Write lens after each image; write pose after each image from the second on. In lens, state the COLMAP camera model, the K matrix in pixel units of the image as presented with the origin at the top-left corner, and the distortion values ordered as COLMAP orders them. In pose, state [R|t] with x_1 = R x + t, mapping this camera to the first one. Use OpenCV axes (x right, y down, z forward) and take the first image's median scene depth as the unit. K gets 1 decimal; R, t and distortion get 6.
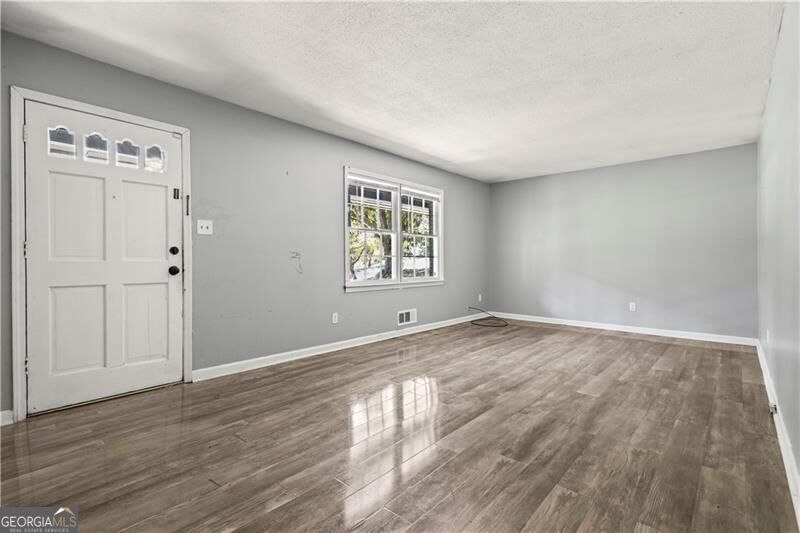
lens RADIAL K [[376.4, 0, 398.4], [0, 376.4, 261.5], [0, 0, 1]] dist [0.000646, 0.000062]
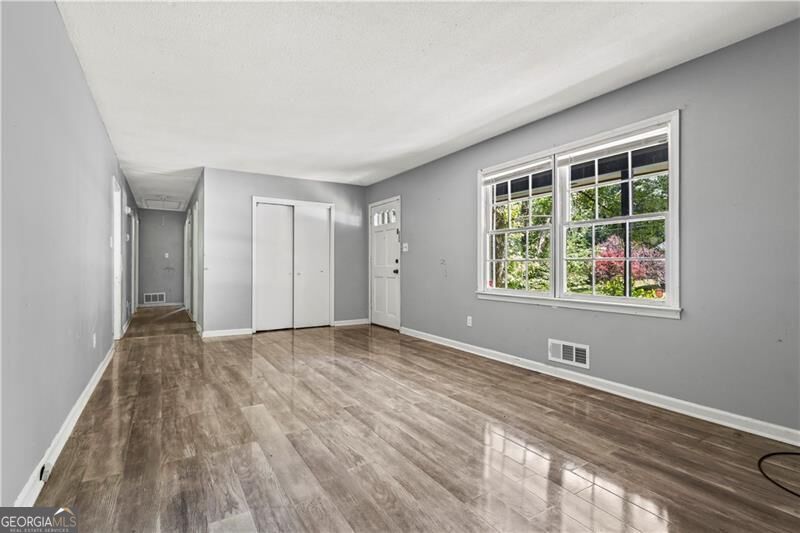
lens RADIAL K [[384.0, 0, 400.0], [0, 384.0, 266.5], [0, 0, 1]] dist [0.001612, 0.000021]
pose [[-0.282307, -0.000473, -0.959324, 1.258822], [-0.002439, 0.999997, 0.000224, -0.001725], [0.959321, 0.002403, -0.282307, 1.547312]]
